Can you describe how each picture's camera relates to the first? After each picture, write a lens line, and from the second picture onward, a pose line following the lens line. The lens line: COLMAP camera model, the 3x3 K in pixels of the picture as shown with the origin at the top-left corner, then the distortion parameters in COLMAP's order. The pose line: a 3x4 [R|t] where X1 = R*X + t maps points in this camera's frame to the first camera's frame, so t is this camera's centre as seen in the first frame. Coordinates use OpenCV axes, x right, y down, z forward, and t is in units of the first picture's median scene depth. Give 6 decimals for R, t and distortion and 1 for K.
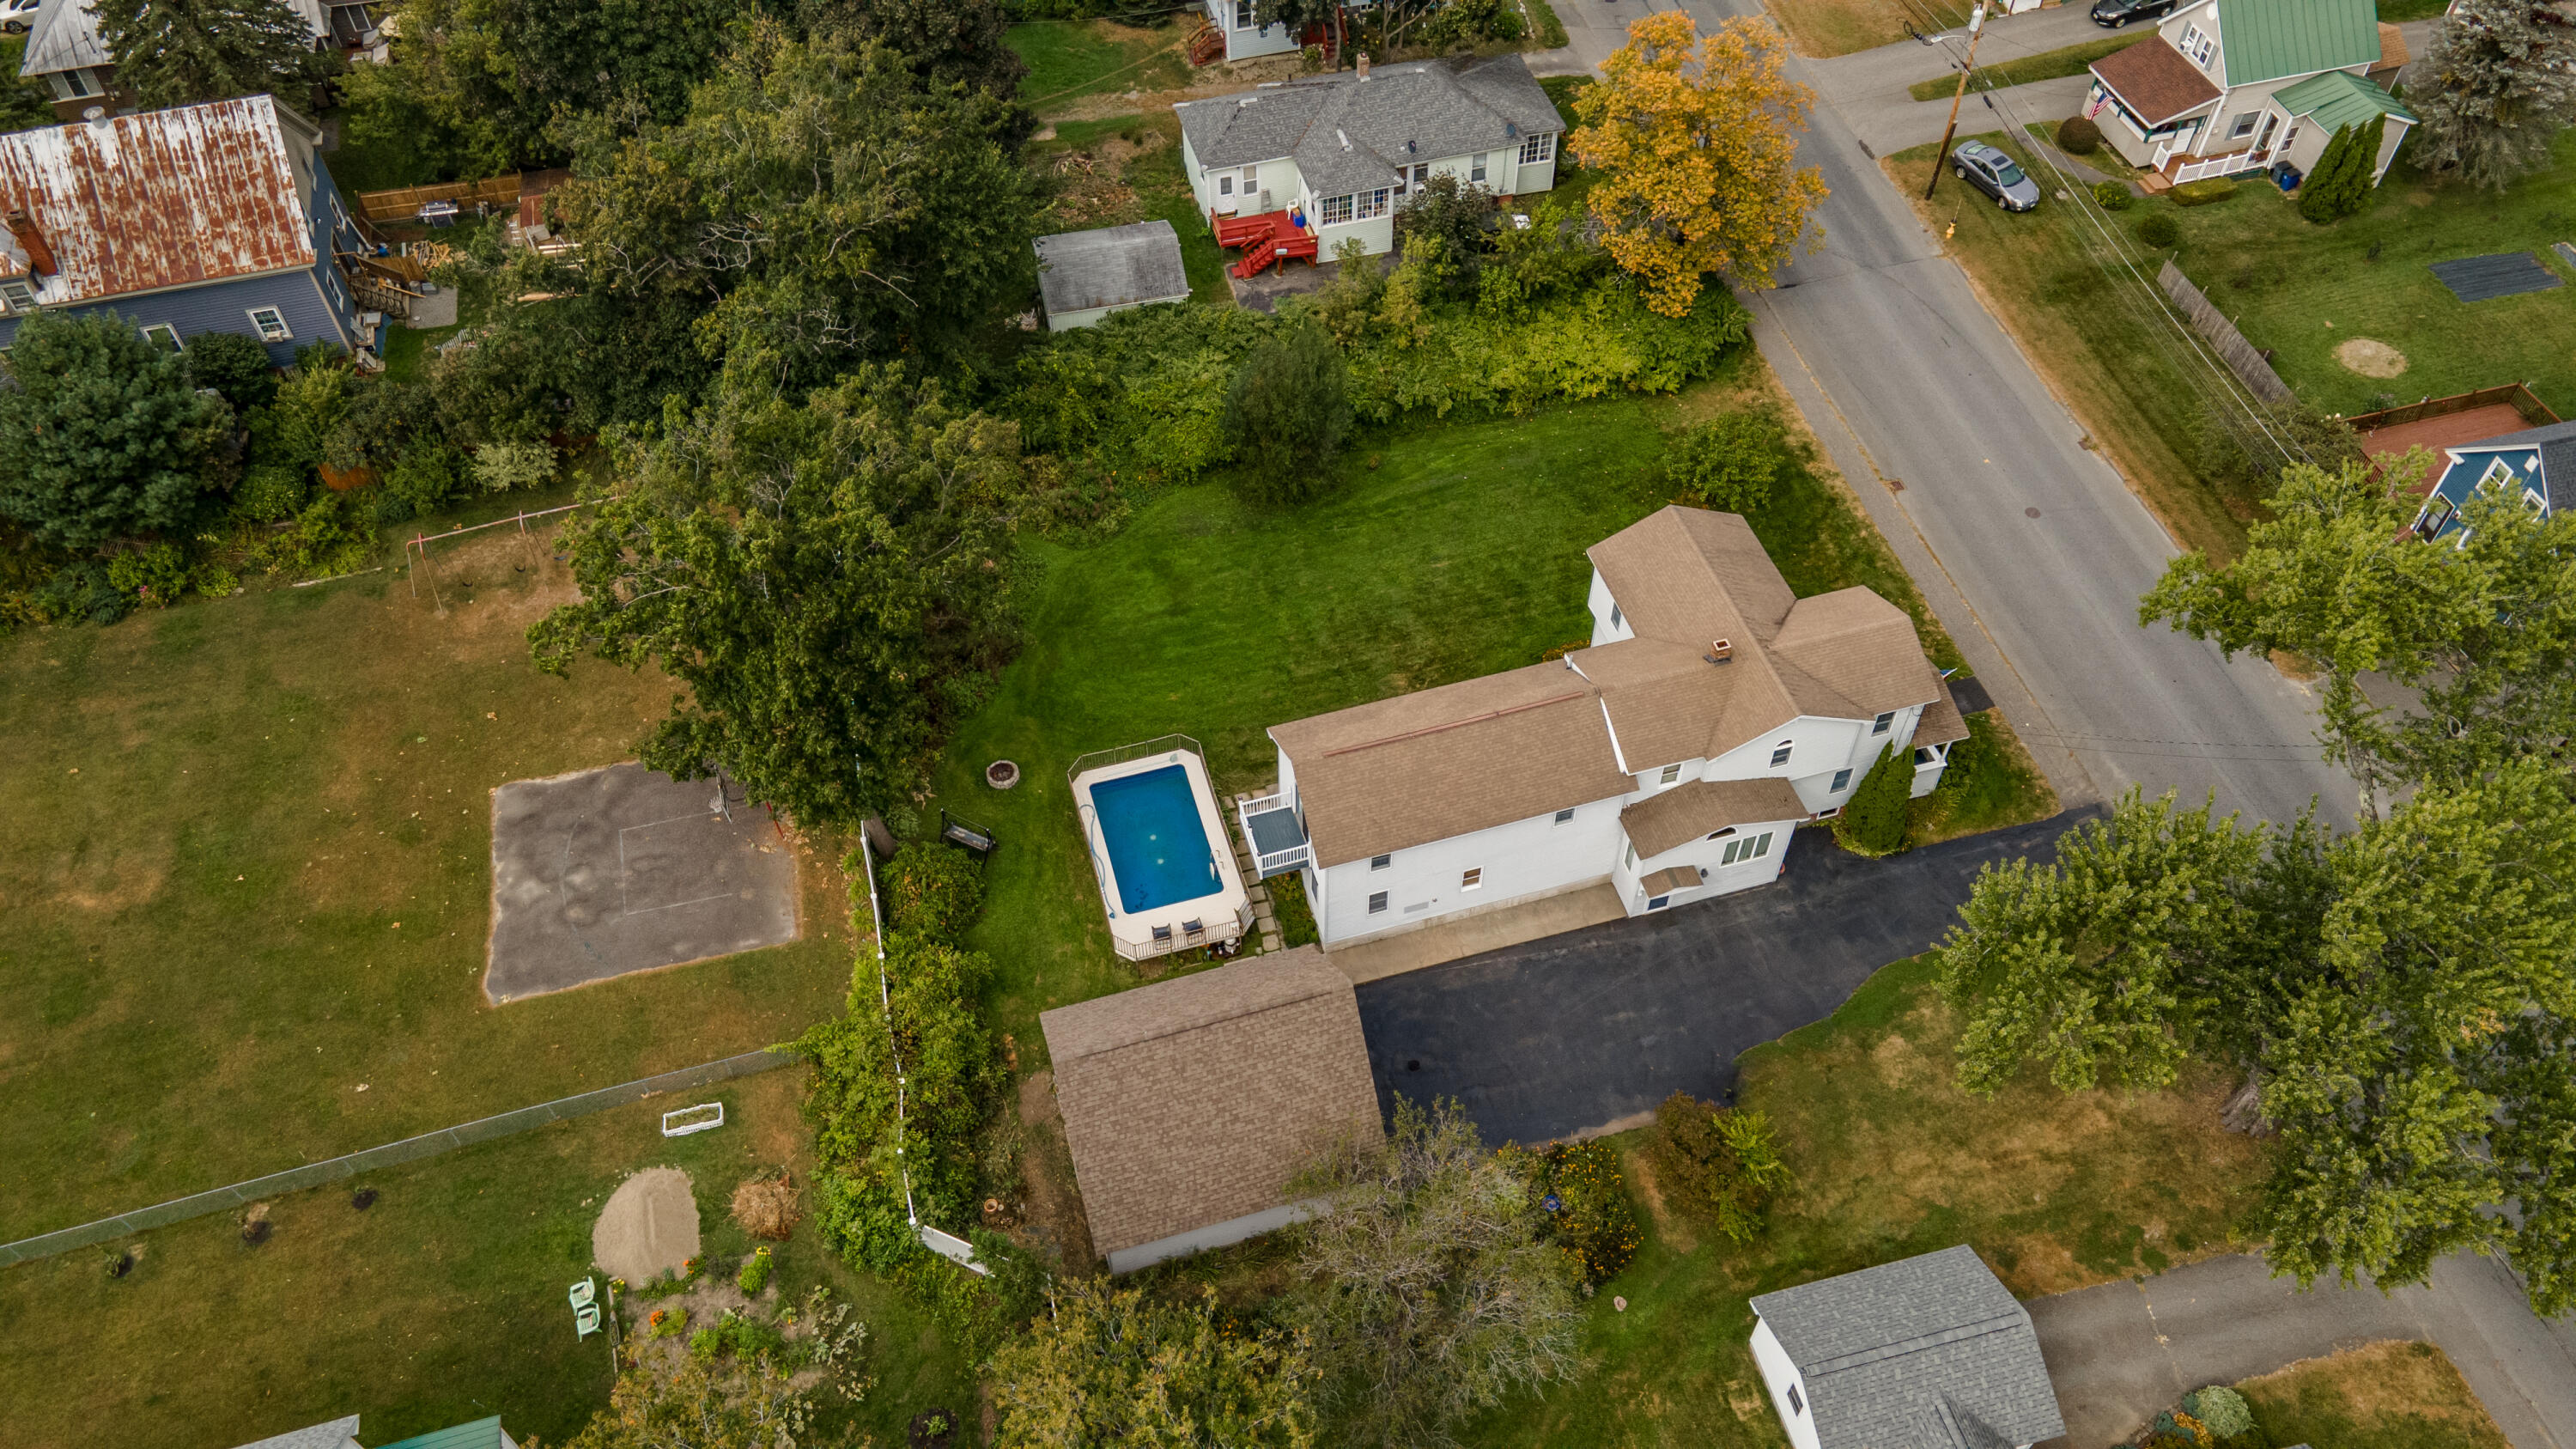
lens RADIAL K [[1848.3, 0, 1276.2], [0, 1848.3, 768.4], [0, 0, 1]] dist [0.038963, -0.001119]
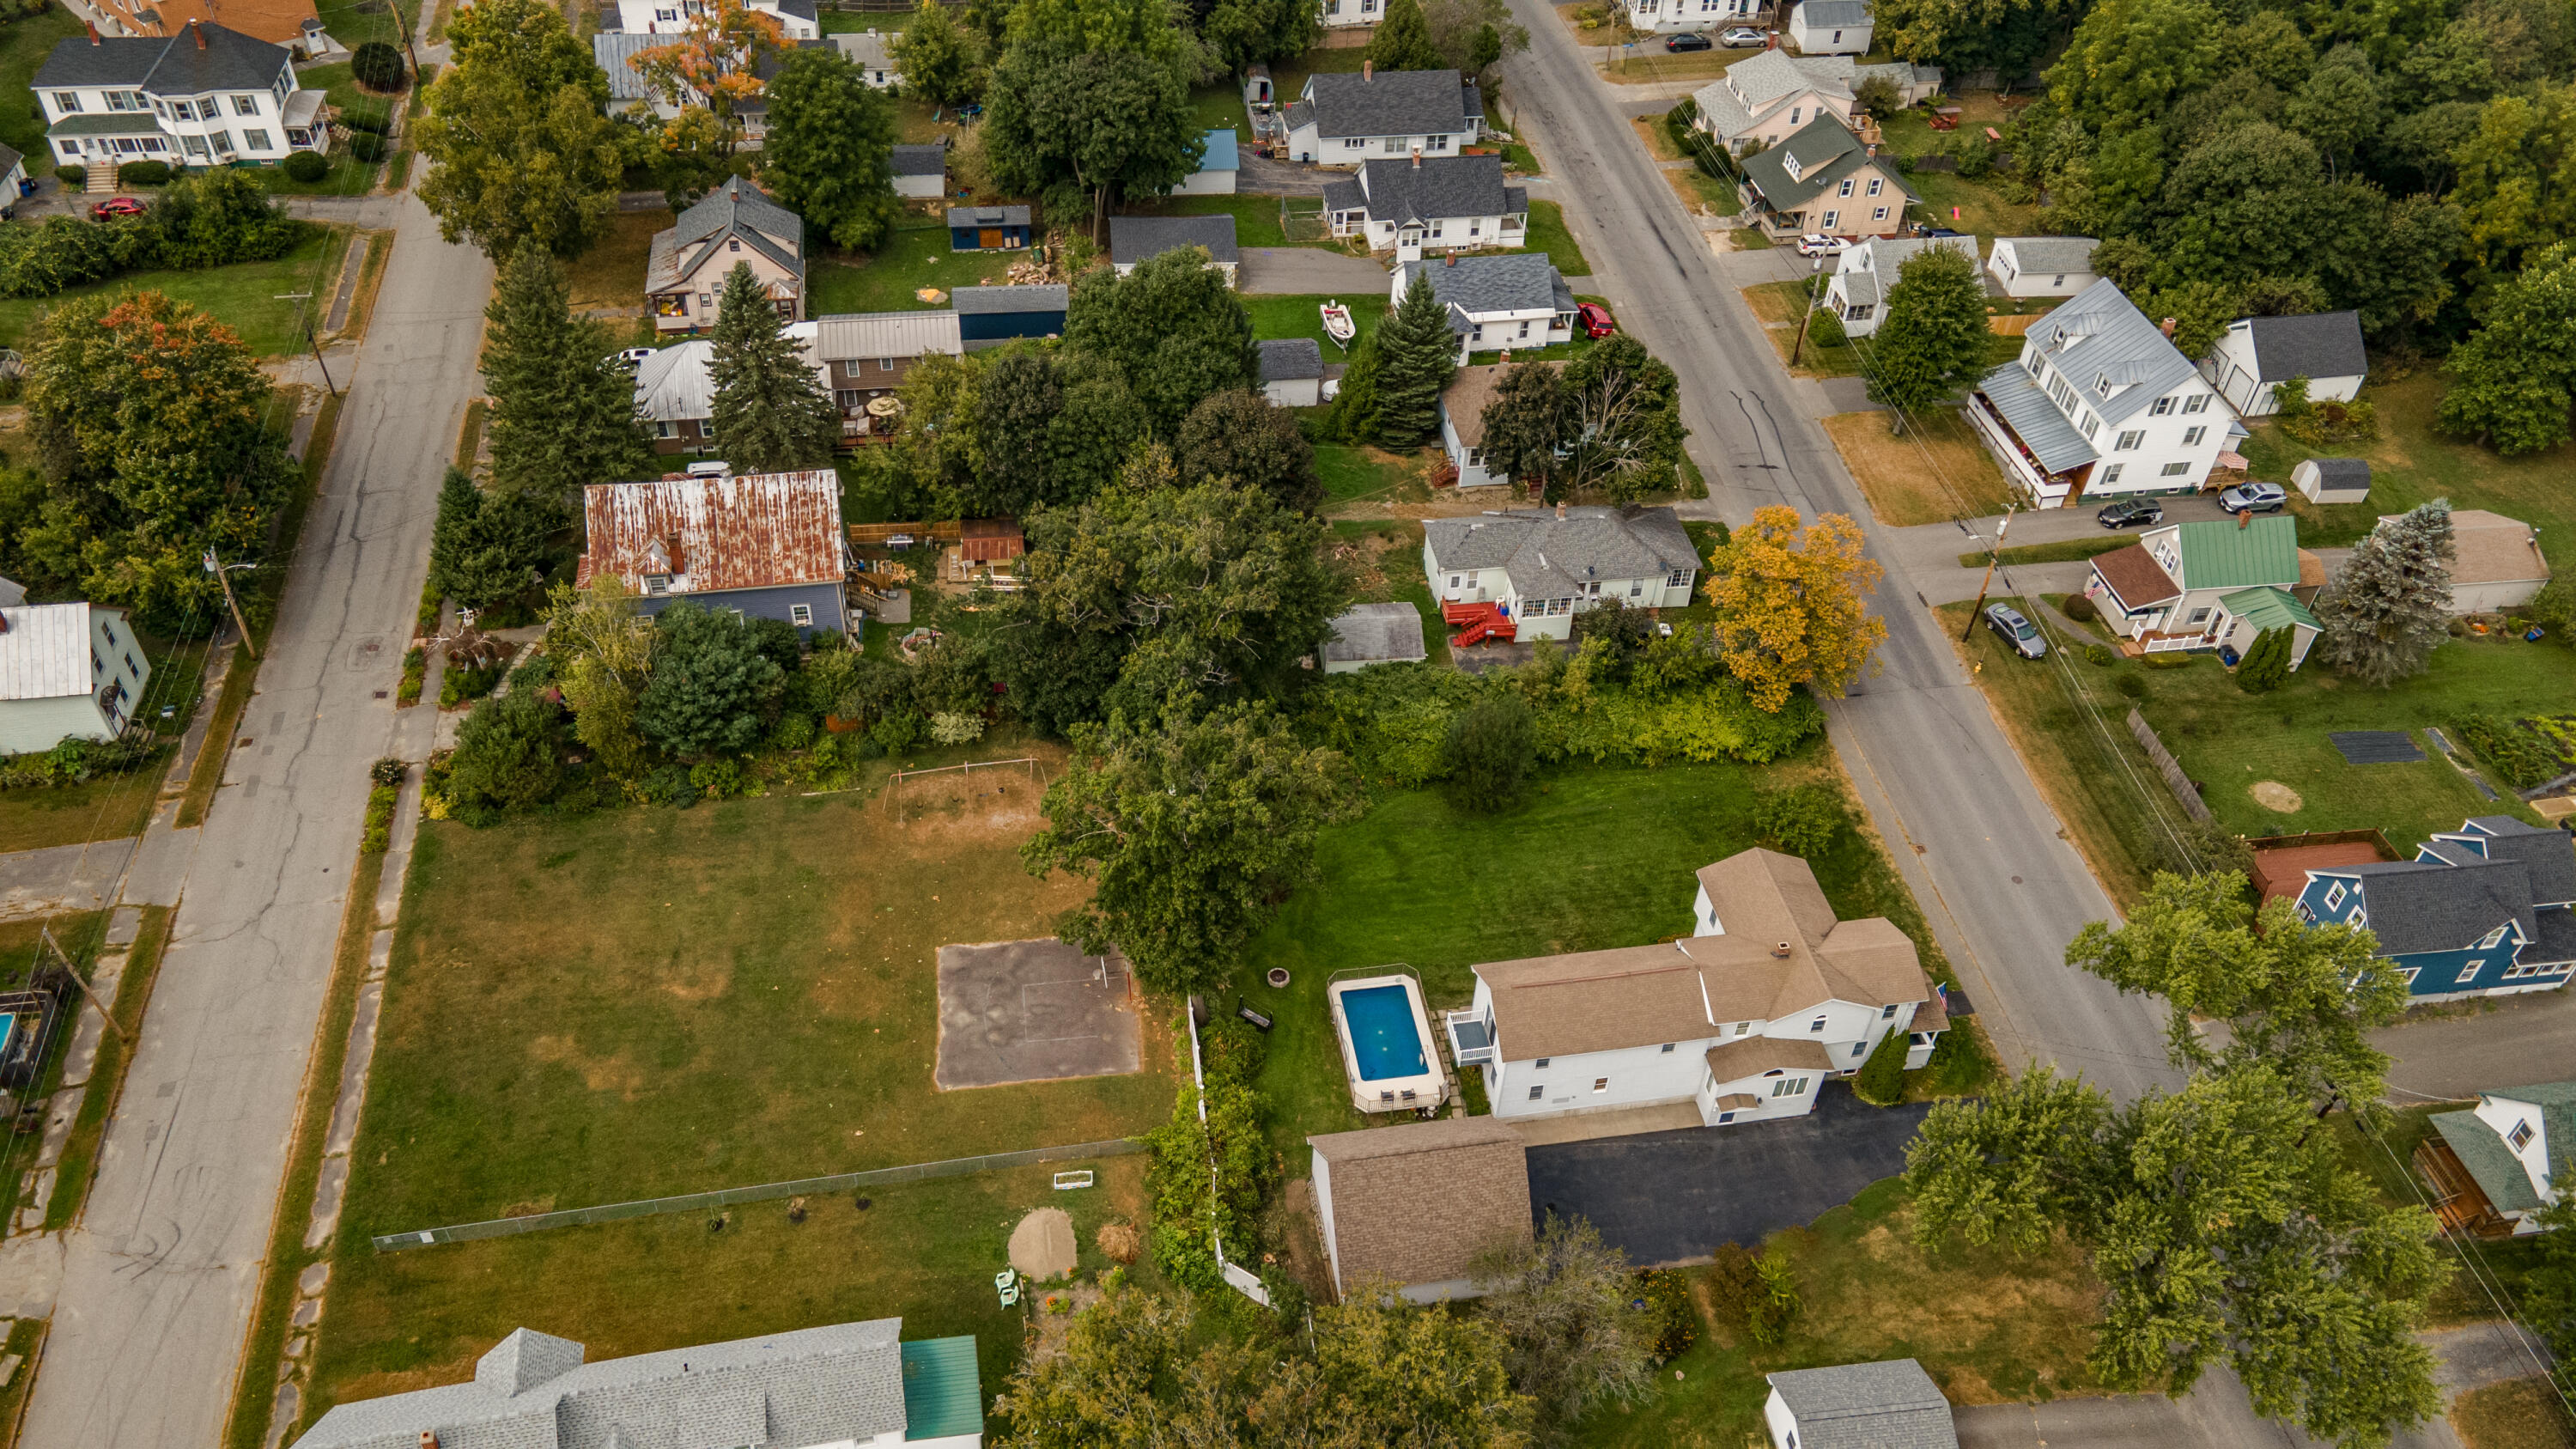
lens RADIAL K [[1845.1, 0, 1285.0], [0, 1845.1, 784.5], [0, 0, 1]] dist [0.046925, -0.049649]
pose [[0.992942, 0.111512, -0.040378, -0.102229], [-0.115883, 0.984674, -0.130342, 0.042267], [0.025225, 0.134101, 0.990647, -0.457944]]
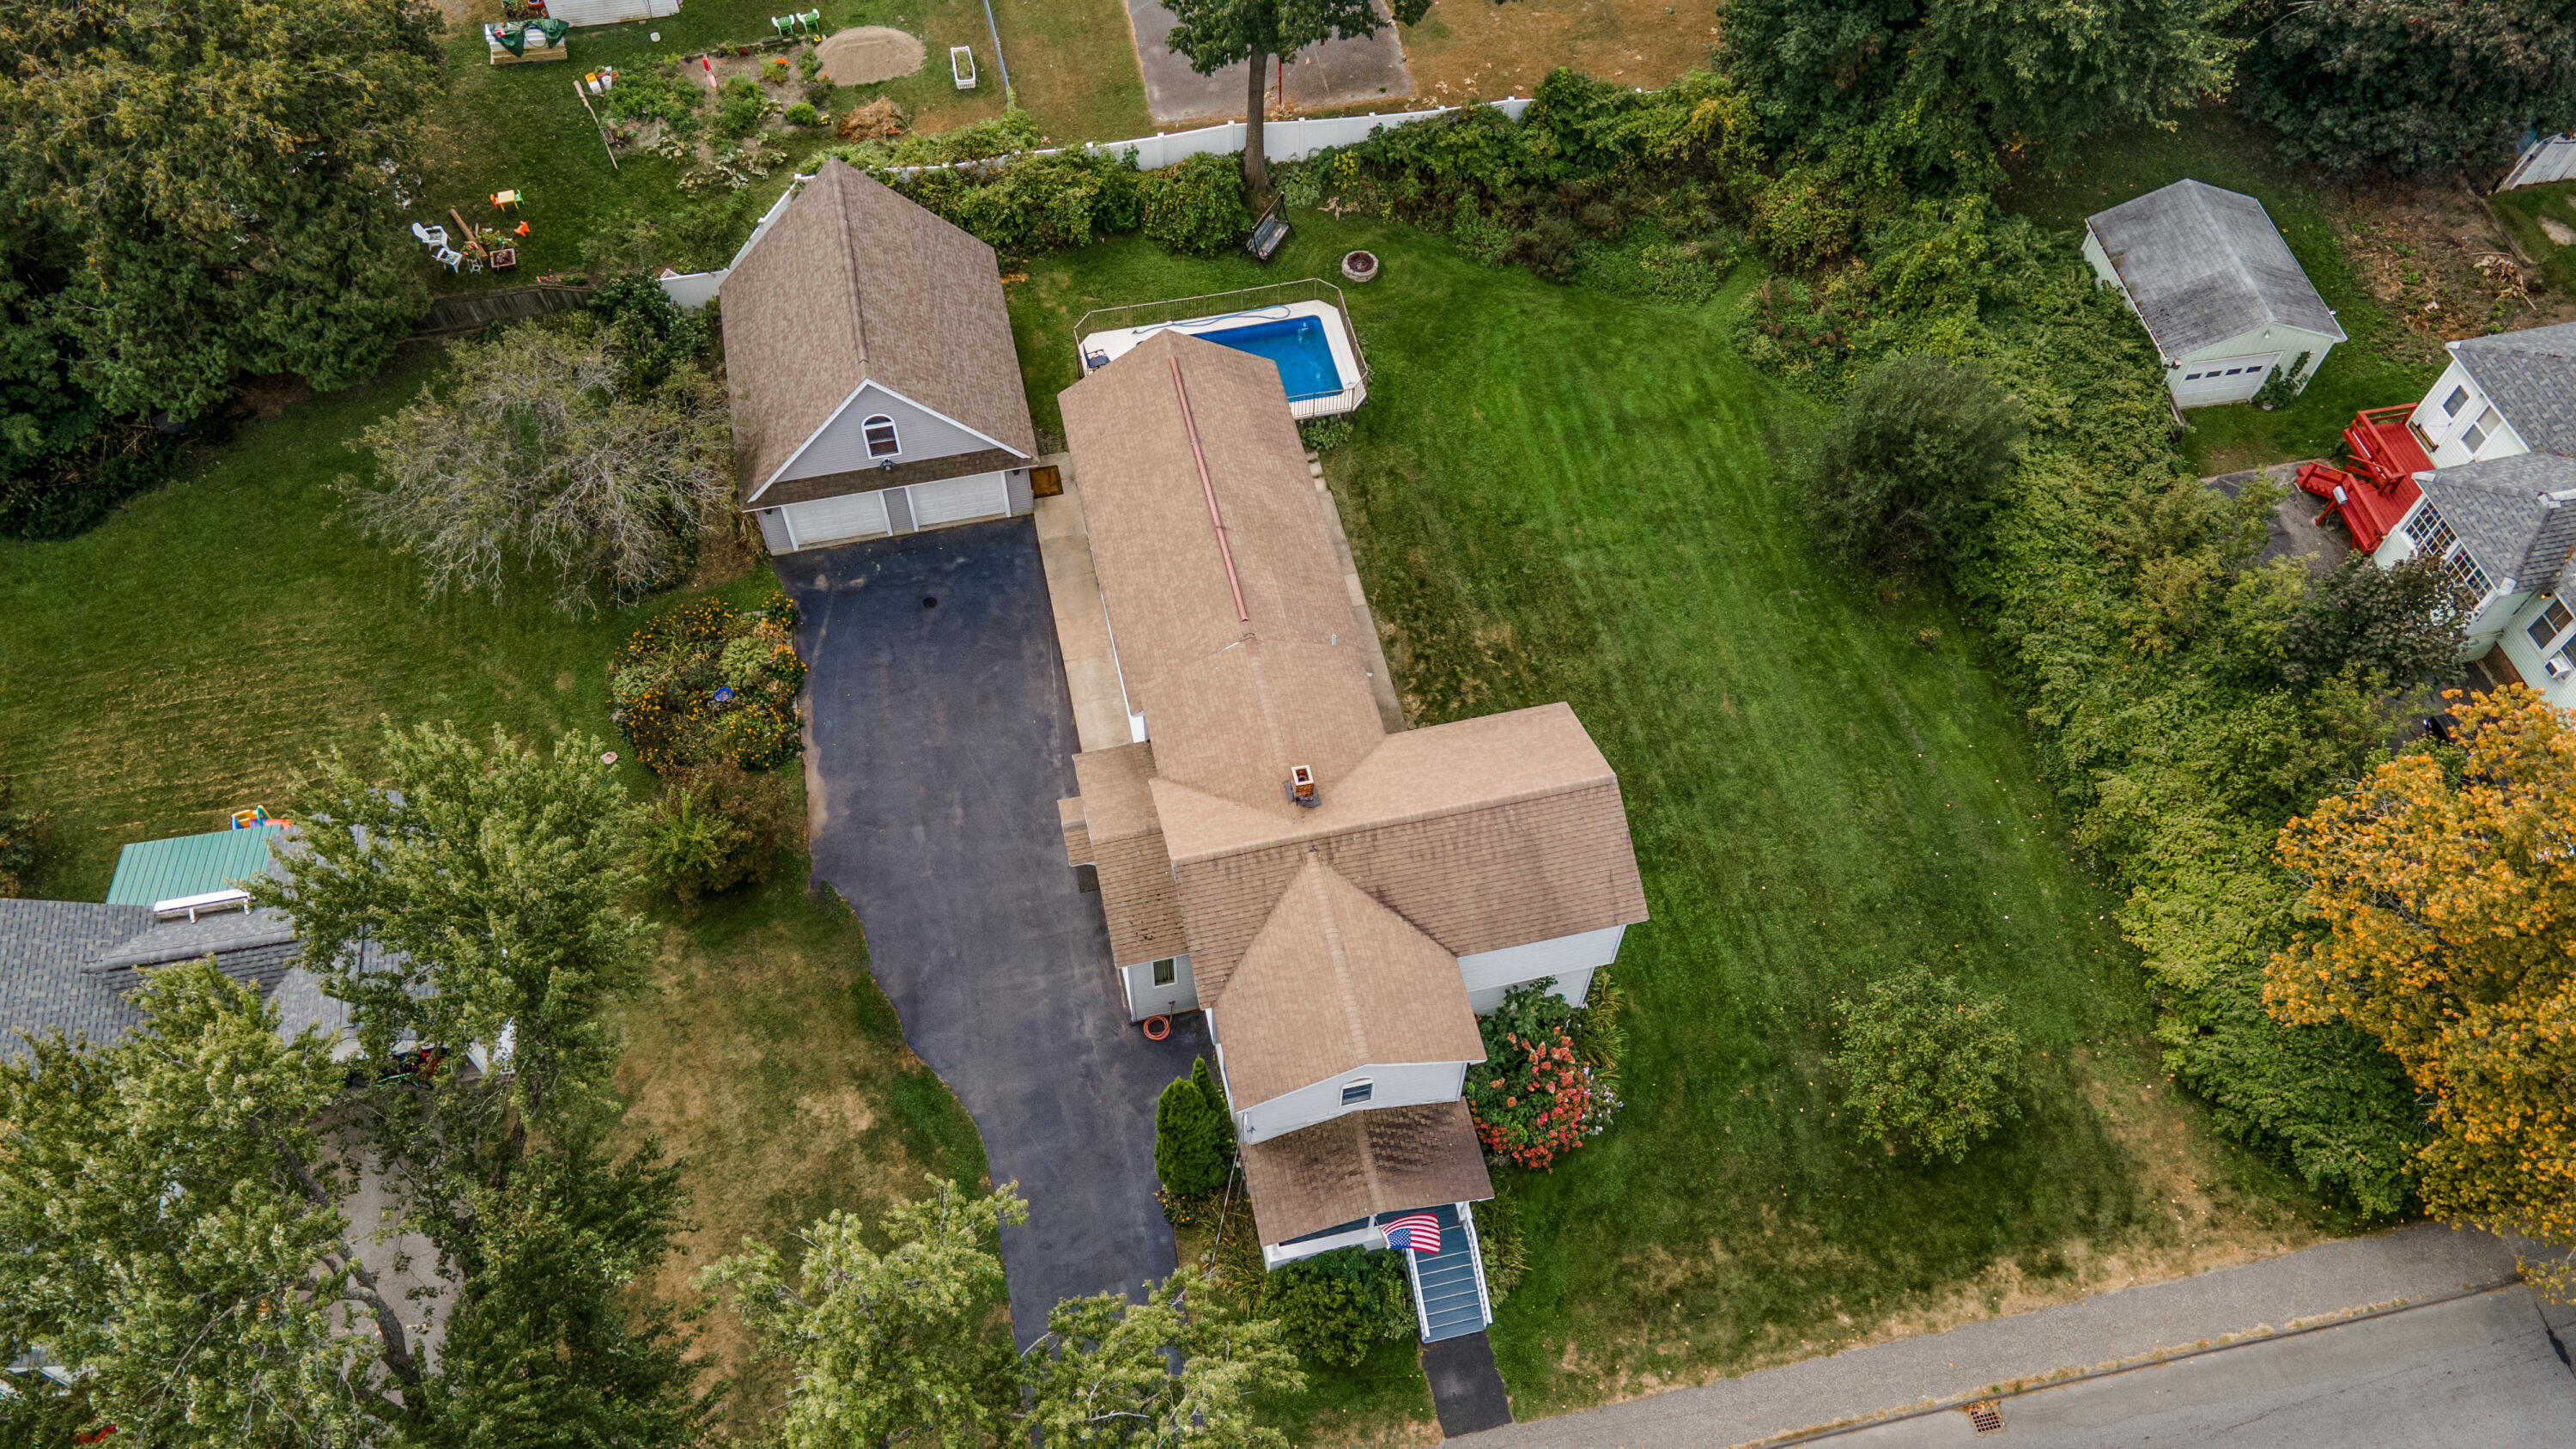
lens RADIAL K [[1848.3, 0, 1276.2], [0, 1848.3, 768.4], [0, 0, 1]] dist [0.038963, -0.001119]
pose [[-0.060978, 0.843704, -0.533334, 0.547408], [-0.784849, 0.289594, 0.547856, -0.392423], [0.616679, 0.451994, 0.644522, 0.509192]]
